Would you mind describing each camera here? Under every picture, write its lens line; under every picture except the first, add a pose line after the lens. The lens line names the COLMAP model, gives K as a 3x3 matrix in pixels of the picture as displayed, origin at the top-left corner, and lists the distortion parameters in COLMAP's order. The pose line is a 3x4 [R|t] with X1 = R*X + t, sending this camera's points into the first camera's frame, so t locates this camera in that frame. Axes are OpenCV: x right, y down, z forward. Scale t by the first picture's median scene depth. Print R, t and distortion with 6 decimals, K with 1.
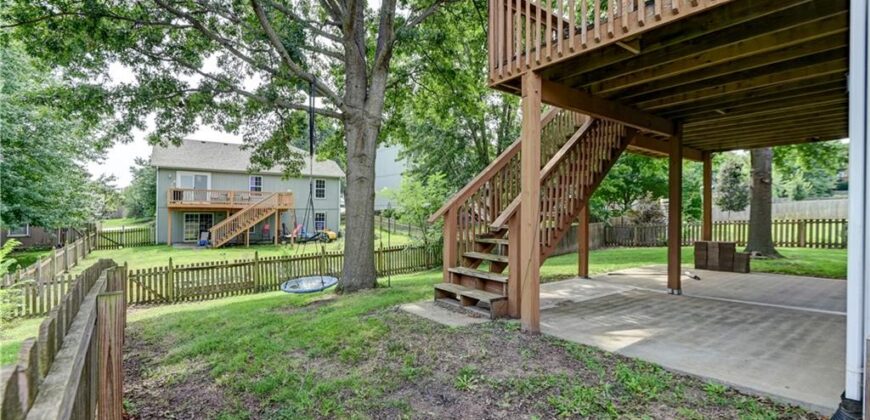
lens RADIAL K [[395.5, 0, 452.0], [0, 395.5, 211.0], [0, 0, 1]] dist [-0.000708, -0.000109]
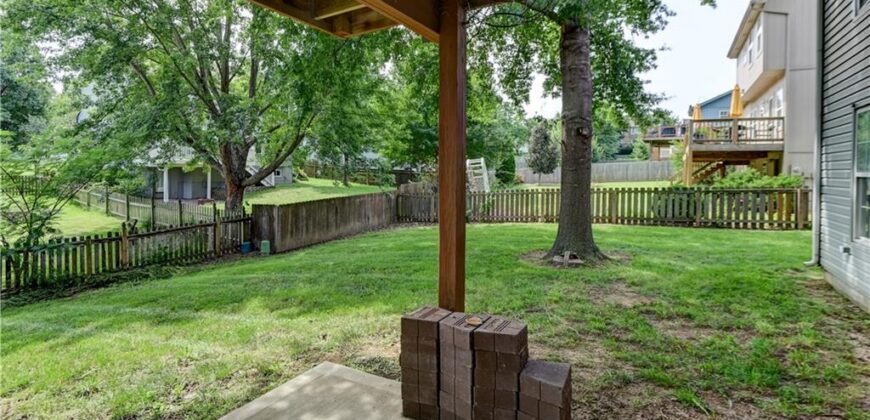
lens RADIAL K [[449.7, 0, 433.9], [0, 449.7, 178.2], [0, 0, 1]] dist [-0.000893, -0.000766]
pose [[0.929627, -0.002745, 0.368493, 0.213121], [-0.002770, 0.999892, 0.014436, -0.010108], [-0.368493, -0.014440, 0.929518, 0.288442]]
